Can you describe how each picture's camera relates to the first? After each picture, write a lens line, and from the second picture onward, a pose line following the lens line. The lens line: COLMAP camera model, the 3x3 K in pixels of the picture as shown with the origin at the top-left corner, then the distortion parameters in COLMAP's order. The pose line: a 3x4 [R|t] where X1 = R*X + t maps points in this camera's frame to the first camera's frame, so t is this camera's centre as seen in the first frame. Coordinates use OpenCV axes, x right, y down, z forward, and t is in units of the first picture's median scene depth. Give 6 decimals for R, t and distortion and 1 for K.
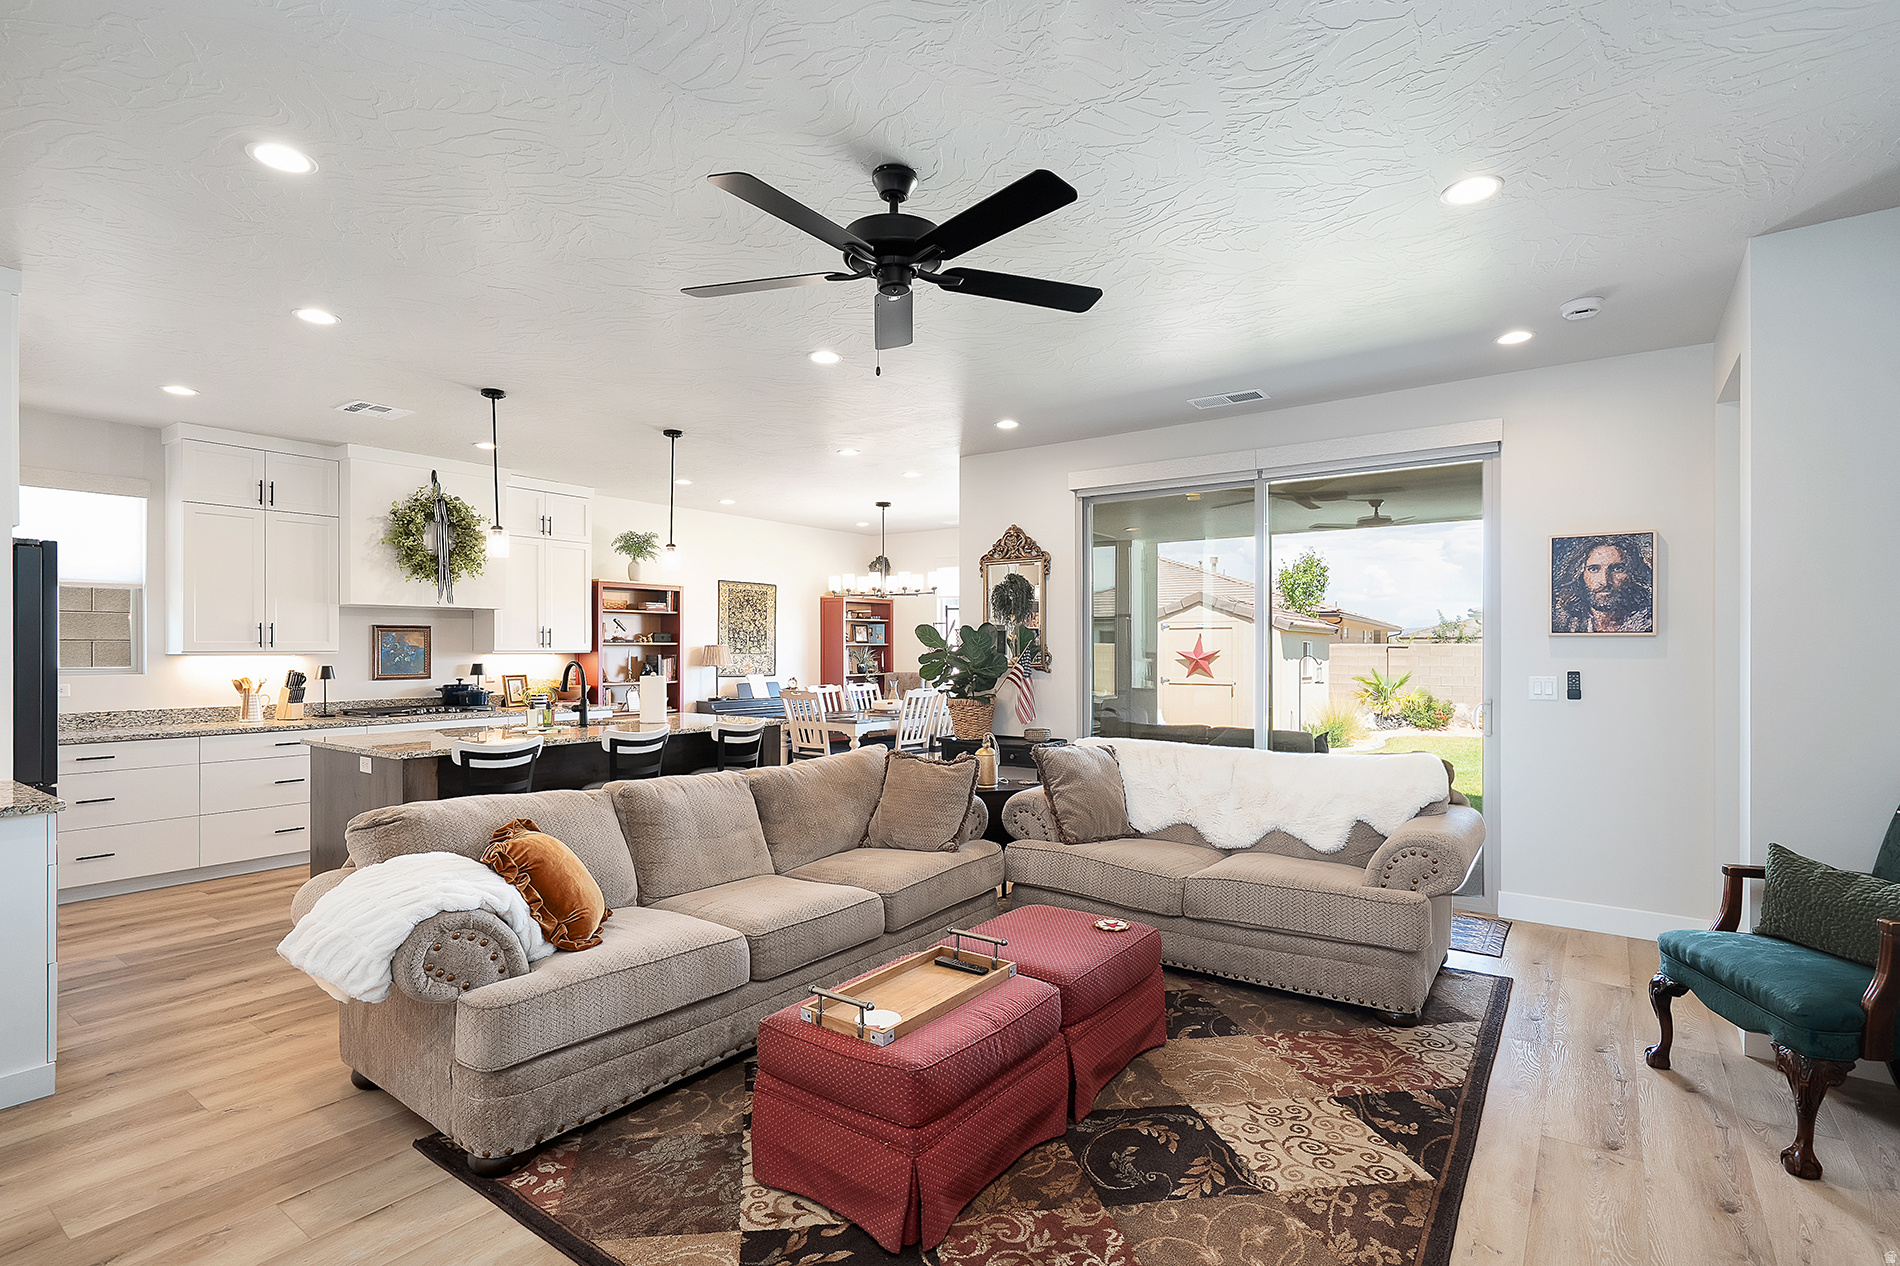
lens RADIAL K [[911.6, 0, 948.1], [0, 911.6, 643.9], [0, 0, 1]] dist [0.003997, 0.000177]
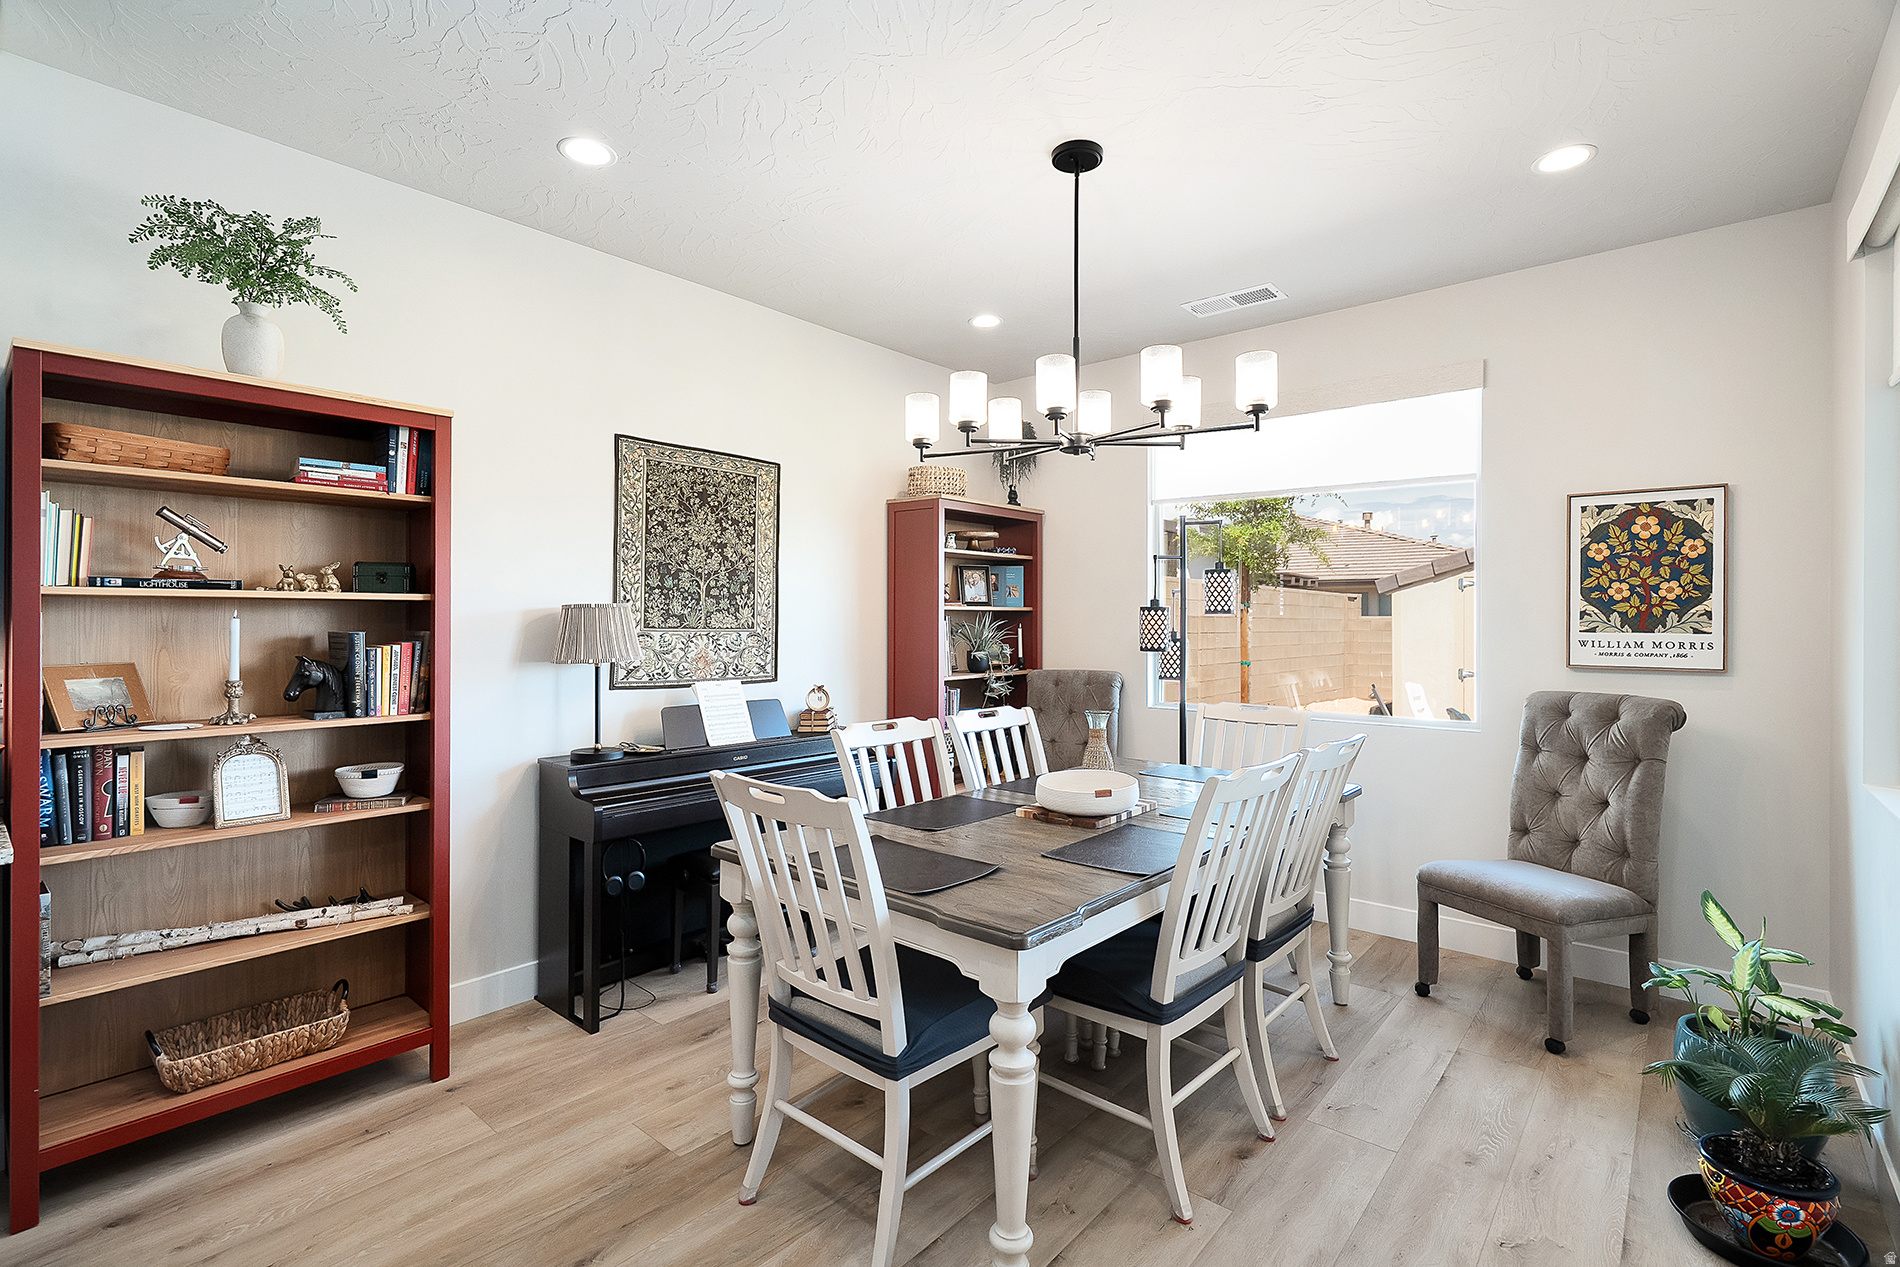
lens RADIAL K [[873.7, 0, 959.1], [0, 873.7, 620.2], [0, 0, 1]] dist [-0.000805, 0.000594]
pose [[0.997445, 0.003039, -0.071370, -0.091707], [-0.002951, 0.999995, 0.001331, 0.007187], [0.071373, -0.001117, 0.997449, 0.712321]]
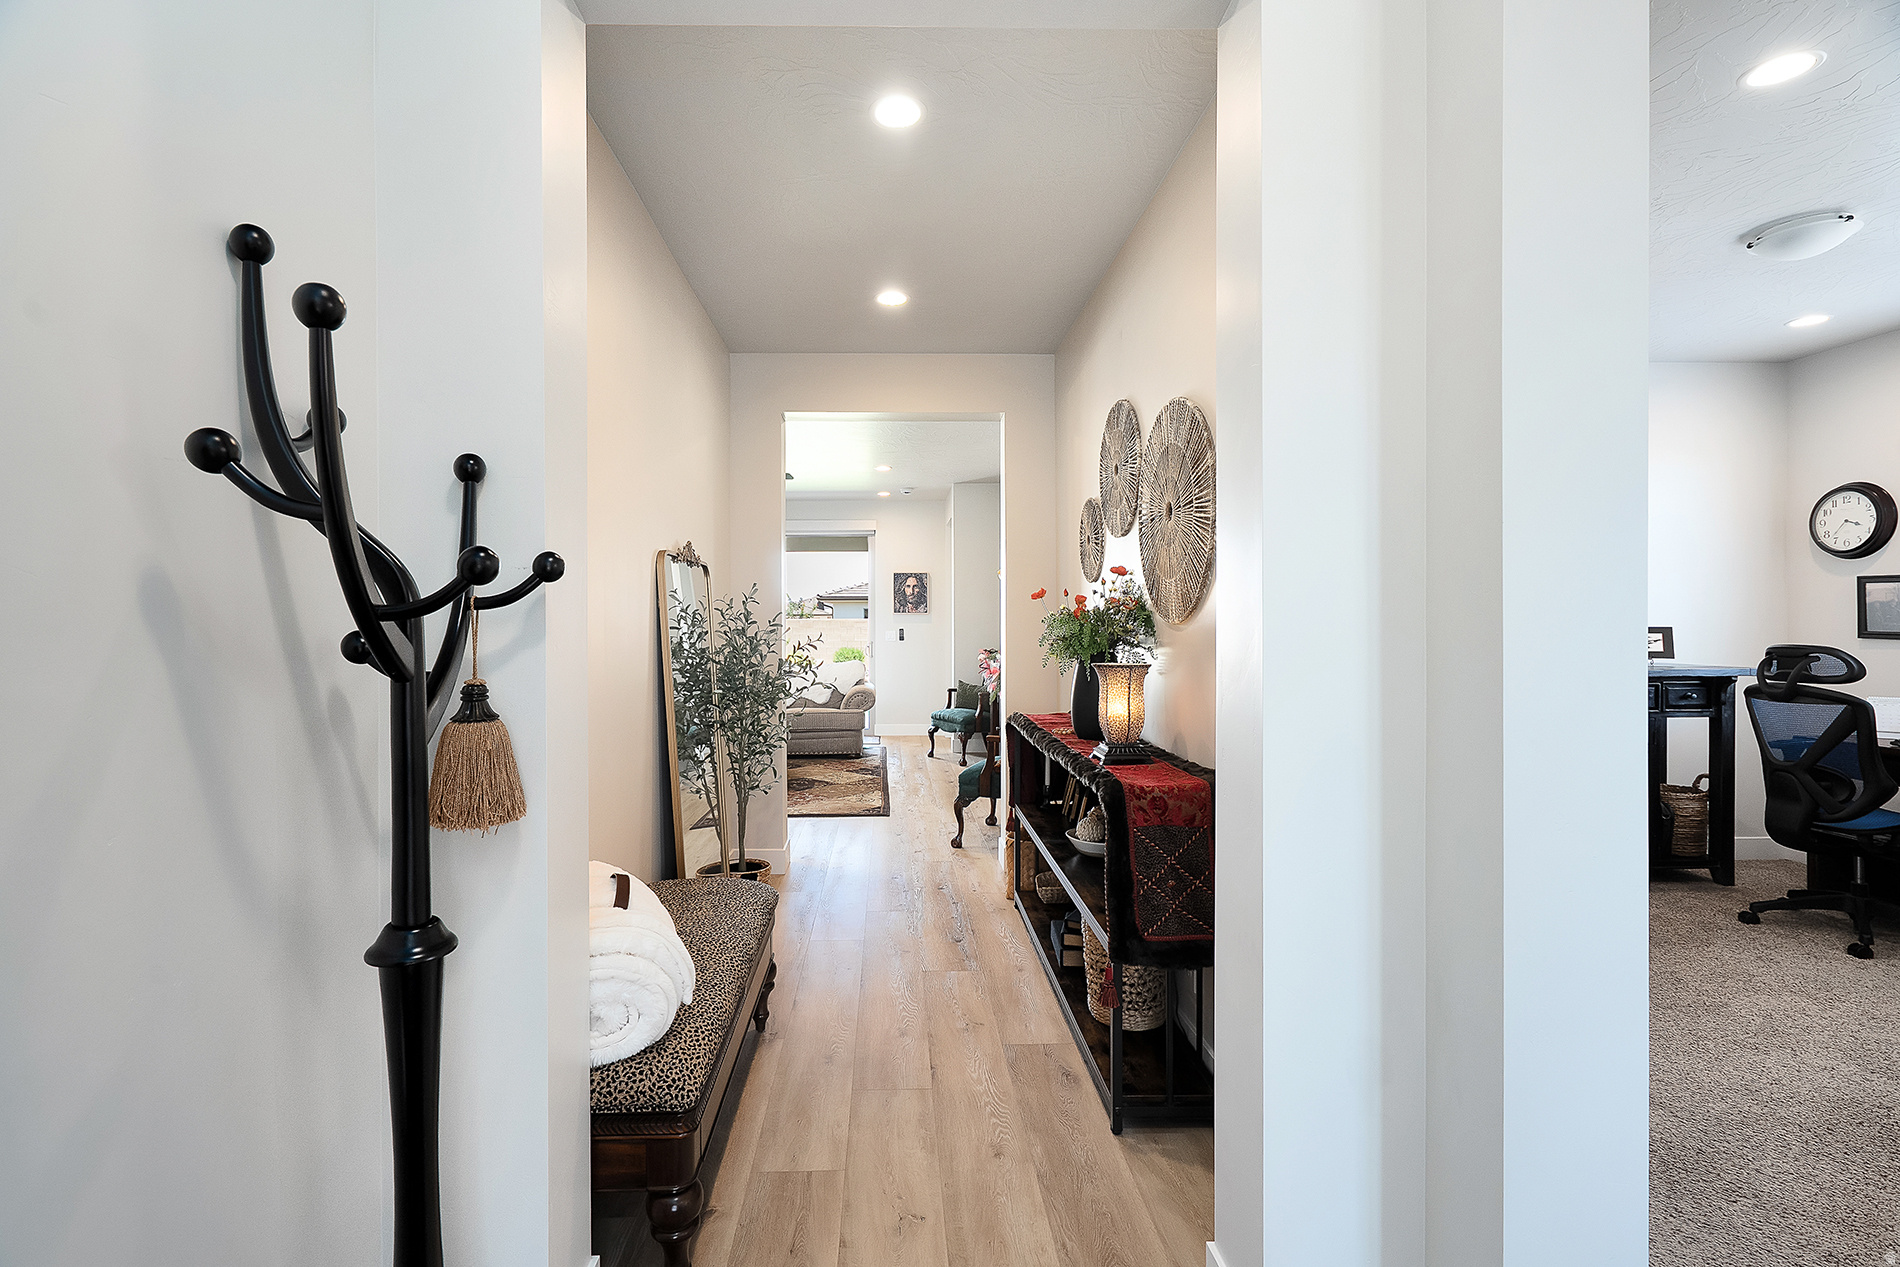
lens RADIAL K [[873.7, 0, 902.1], [0, 873.7, 627.7], [0, 0, 1]] dist [-0.000805, 0.000594]
pose [[0.797437, -0.001173, 0.603401, -0.376731], [-0.003328, 0.999974, 0.006341, 0.007032], [-0.603393, -0.007065, 0.797413, -0.449424]]
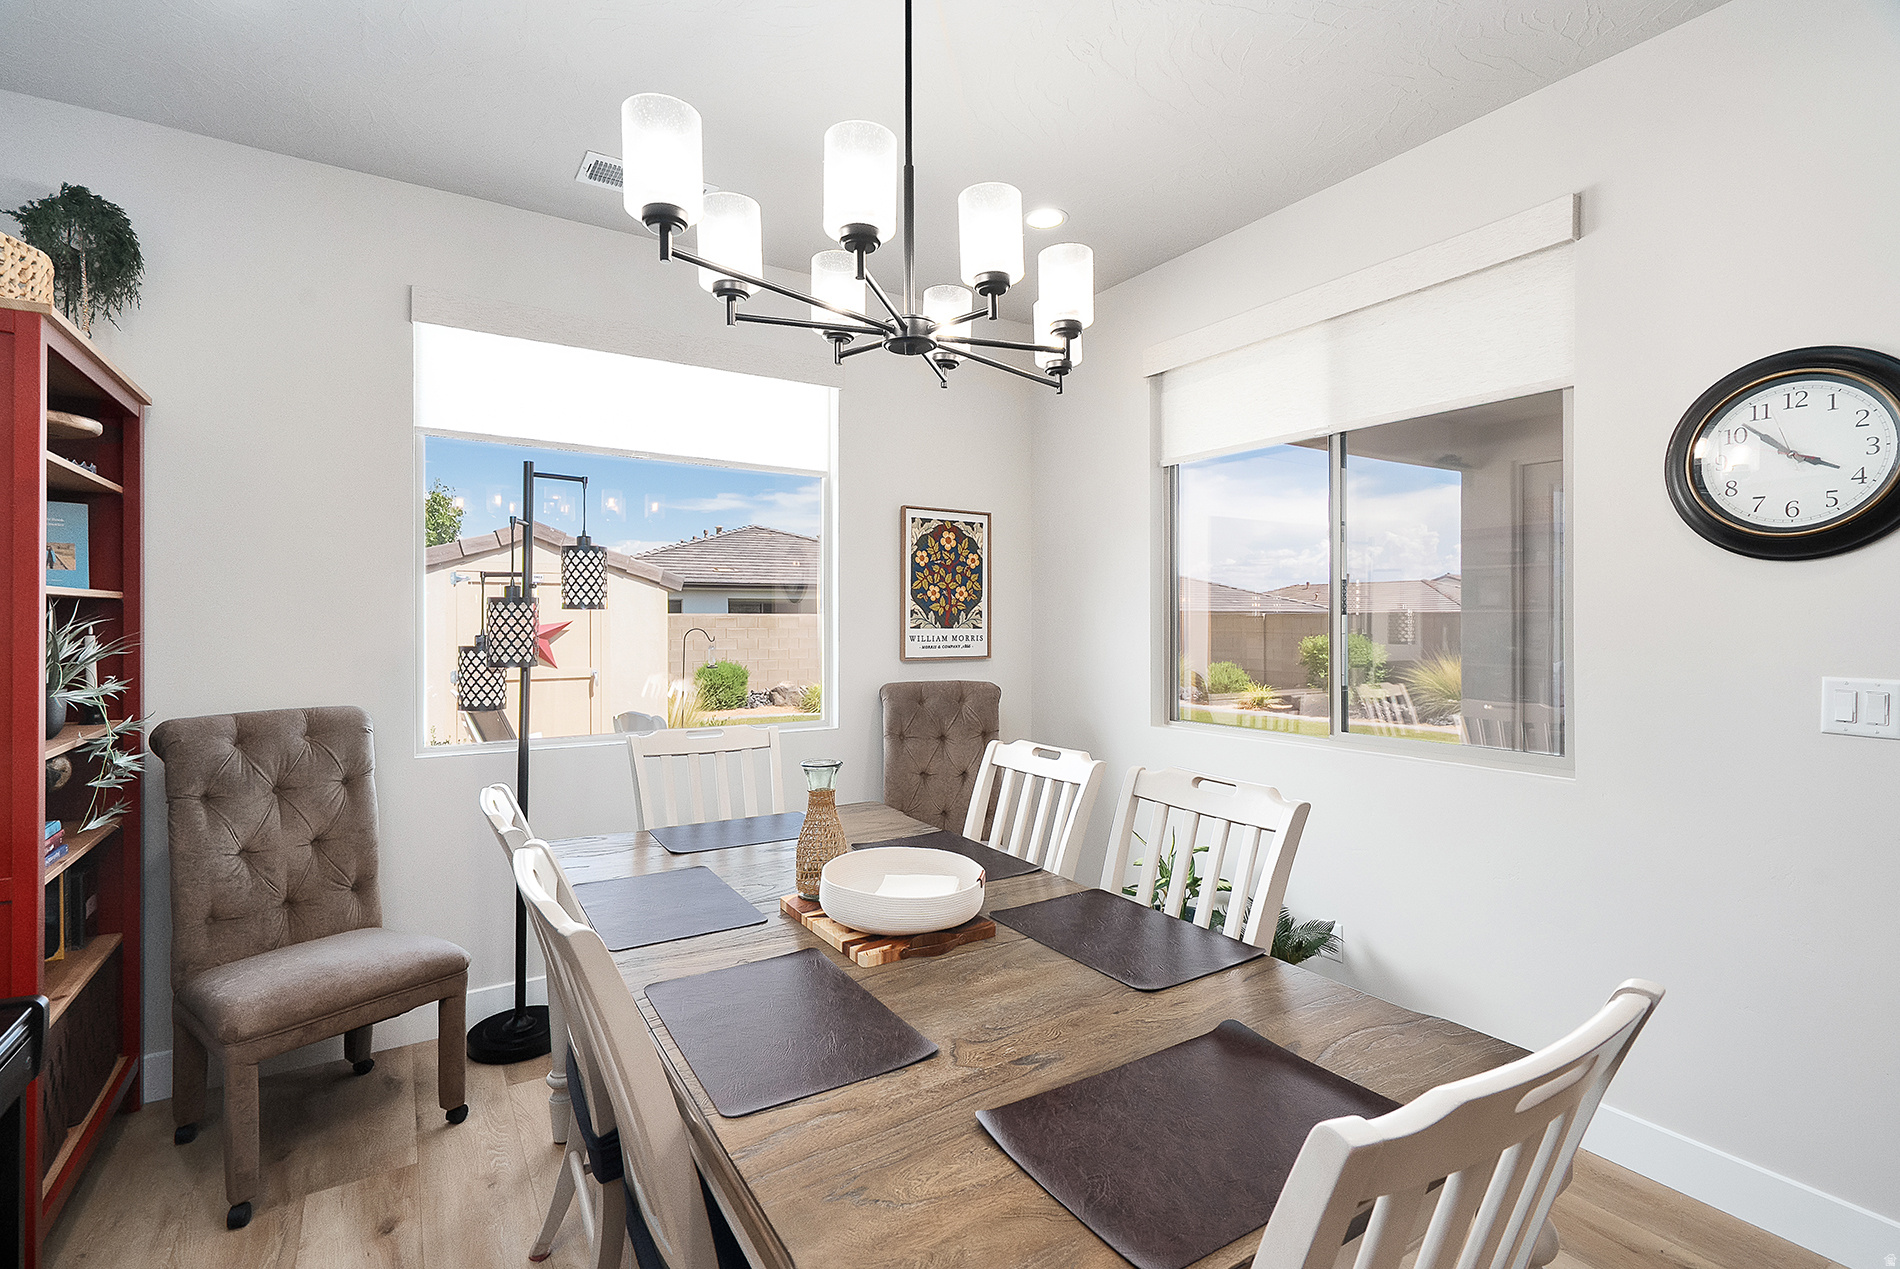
lens RADIAL K [[873.7, 0, 946.2], [0, 873.7, 627.5], [0, 0, 1]] dist [-0.000805, 0.000594]
pose [[0.371356, -0.008479, 0.928452, -0.243724], [-0.003392, 0.999939, 0.010488, 0.007078], [-0.928484, -0.007044, 0.371305, 0.937572]]
